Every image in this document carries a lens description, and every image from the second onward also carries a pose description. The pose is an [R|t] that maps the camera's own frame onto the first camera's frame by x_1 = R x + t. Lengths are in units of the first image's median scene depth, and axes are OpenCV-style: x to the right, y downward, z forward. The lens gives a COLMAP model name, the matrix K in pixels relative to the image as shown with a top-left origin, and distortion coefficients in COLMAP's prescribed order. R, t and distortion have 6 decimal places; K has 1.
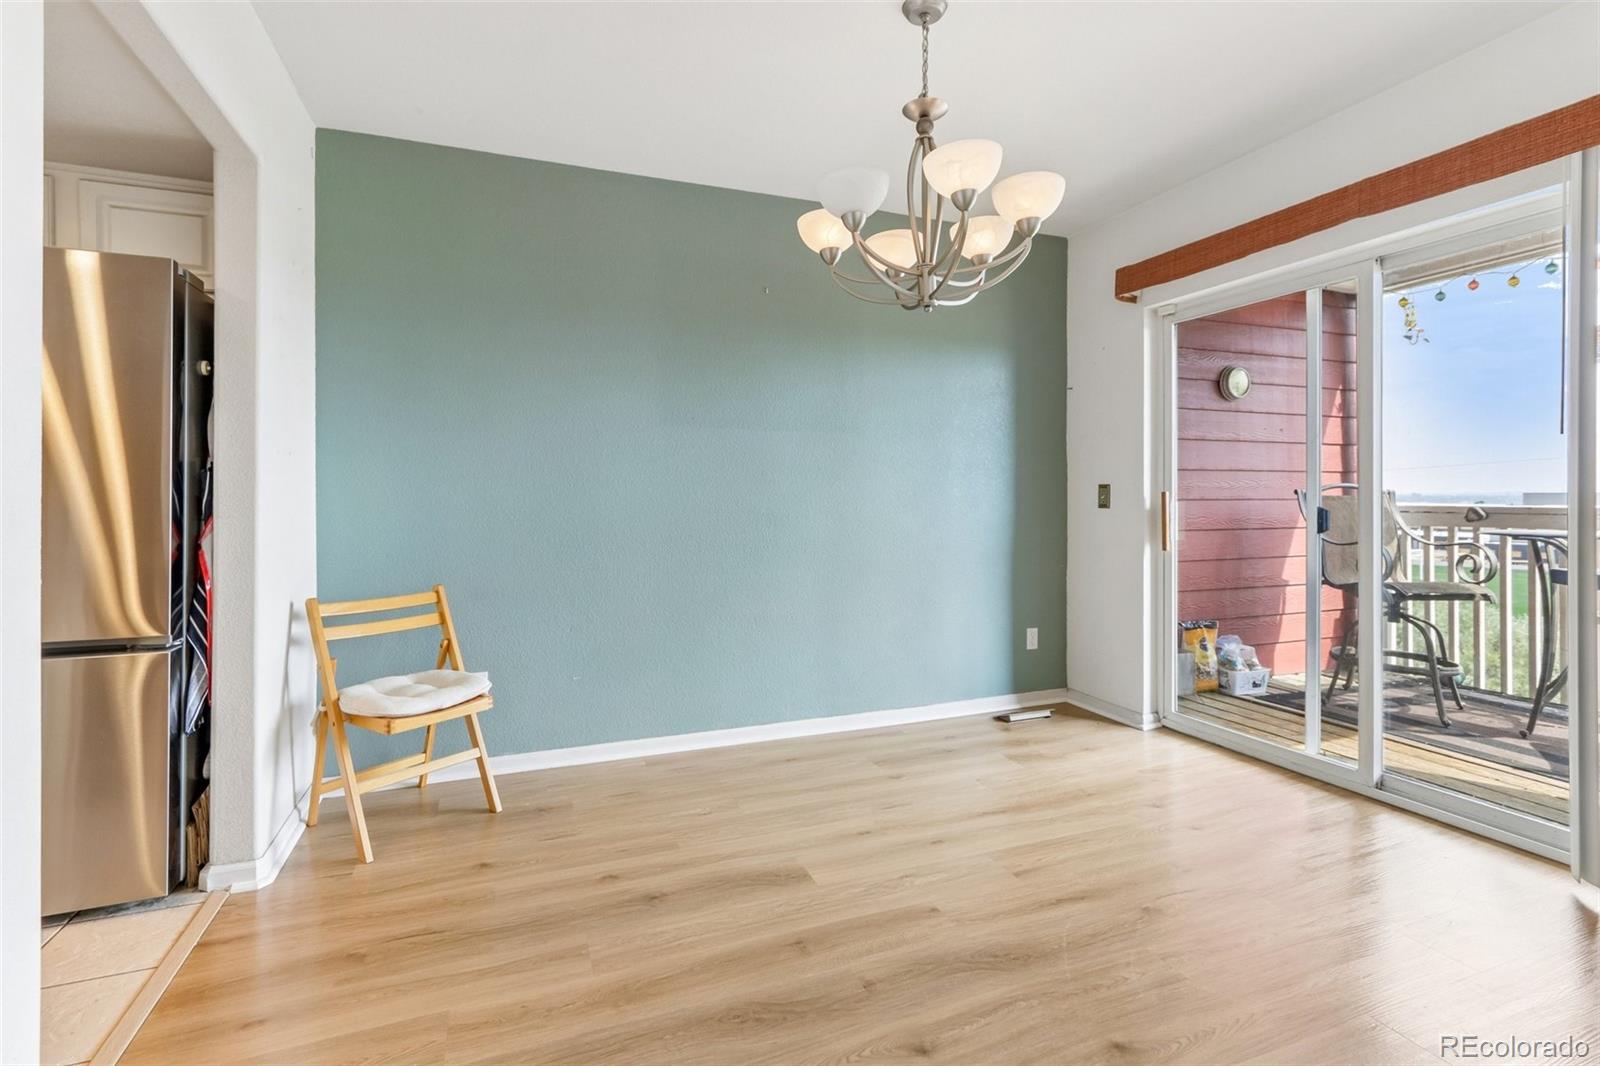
lens RADIAL K [[746.0, 0, 782.8], [0, 746.0, 496.8], [0, 0, 1]] dist [0.005701, 0.001948]
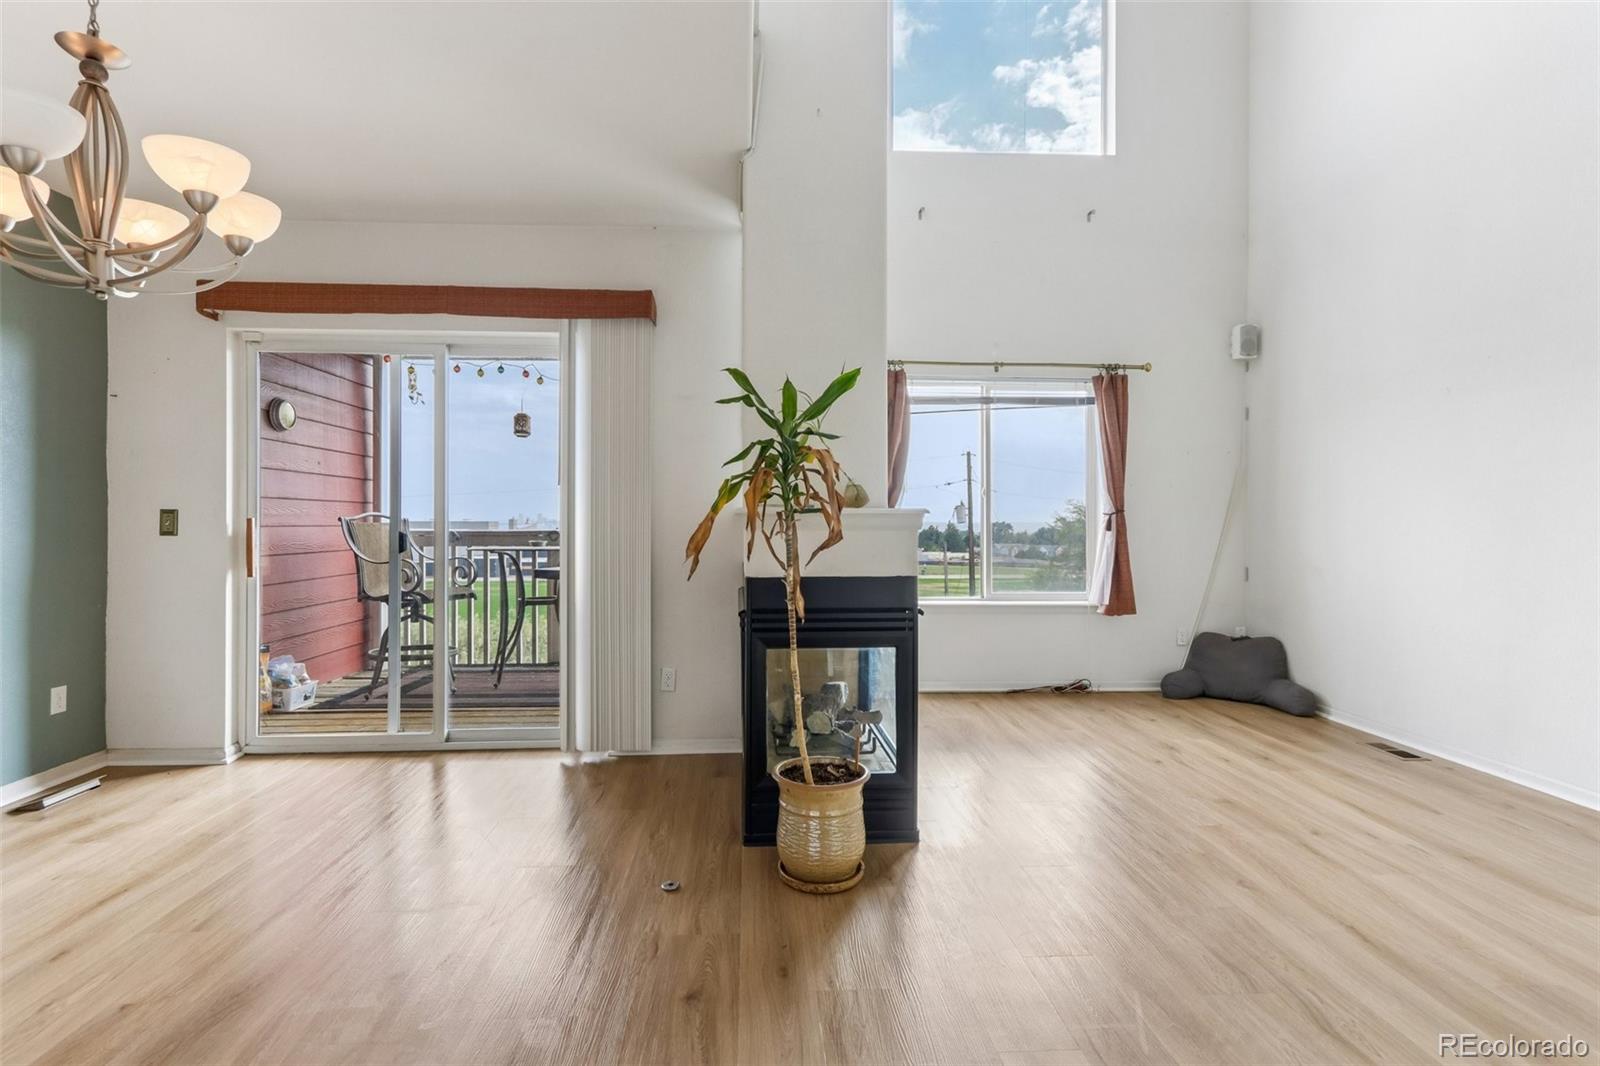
lens RADIAL K [[746.0, 0, 790.4], [0, 746.0, 523.3], [0, 0, 1]] dist [0.005701, 0.001948]
pose [[0.303736, 0.003100, 0.952751, -0.278552], [-0.002675, 0.999994, -0.002401, 0.000788], [-0.952753, -0.001820, 0.303742, 0.012036]]
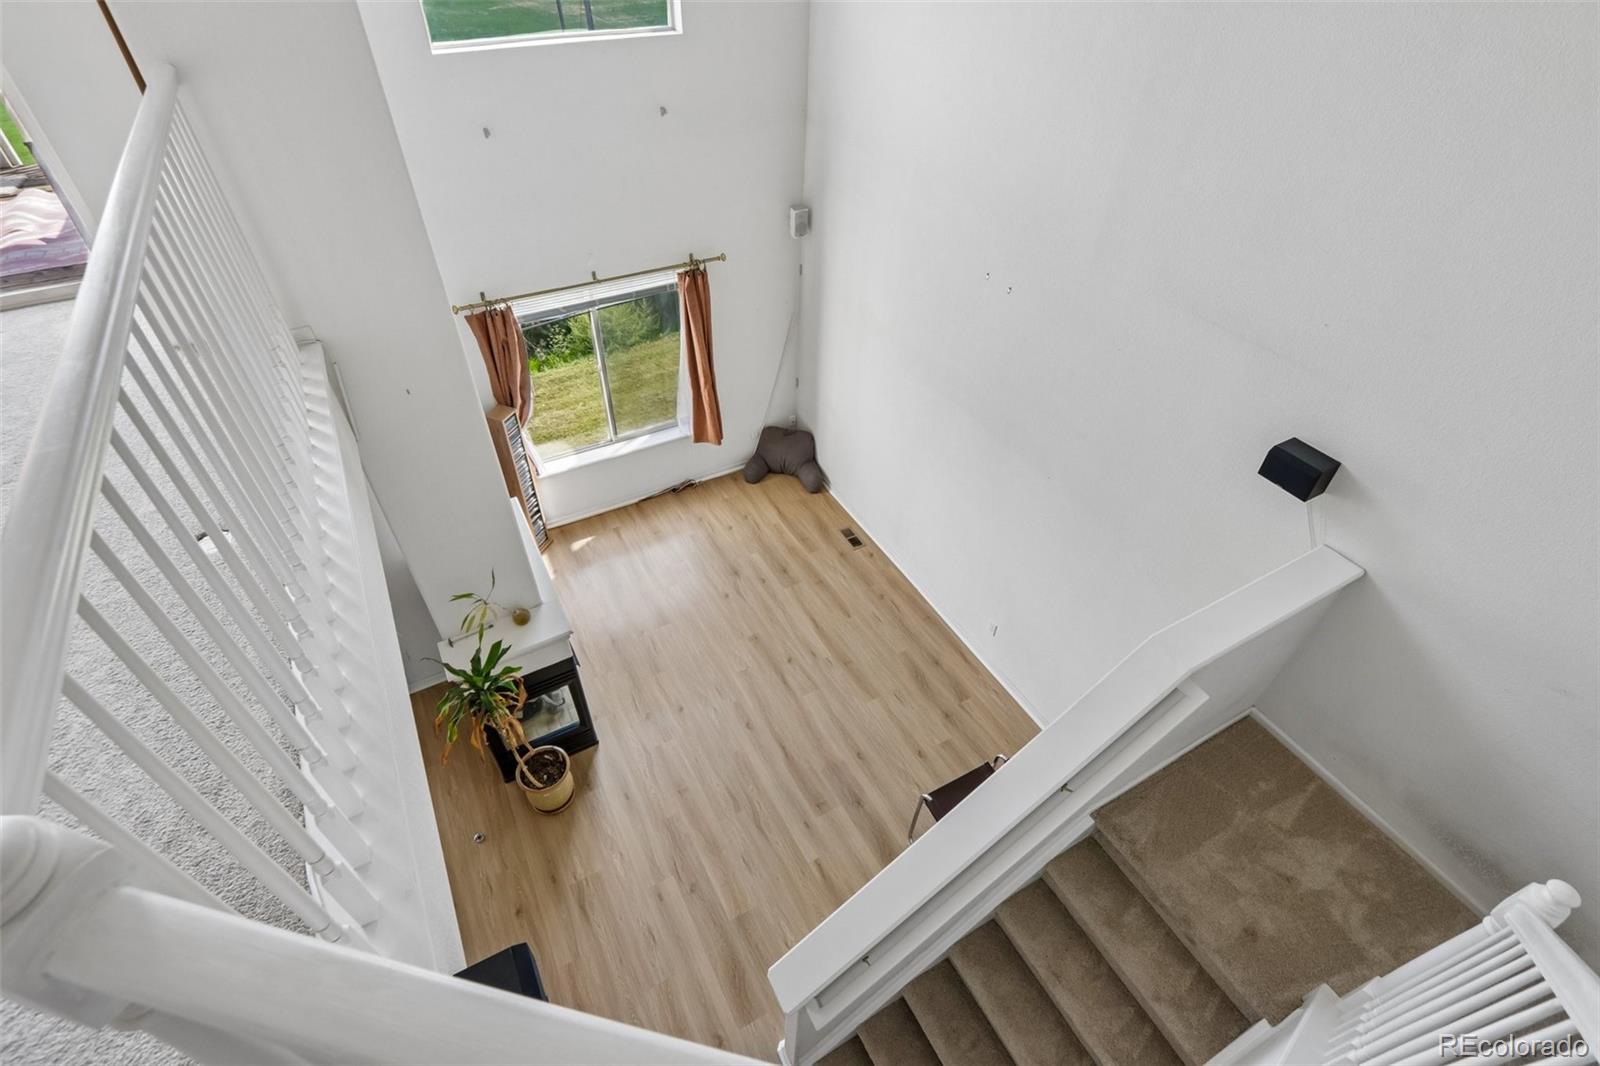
lens RADIAL K [[746.0, 0, 777.0], [0, 746.0, 529.6], [0, 0, 1]] dist [0.005701, 0.001948]
pose [[-0.122912, -0.676014, 0.726566, -0.335823], [-0.011844, 0.733064, 0.680057, -1.194433], [-0.992347, 0.074981, -0.098109, -0.143170]]
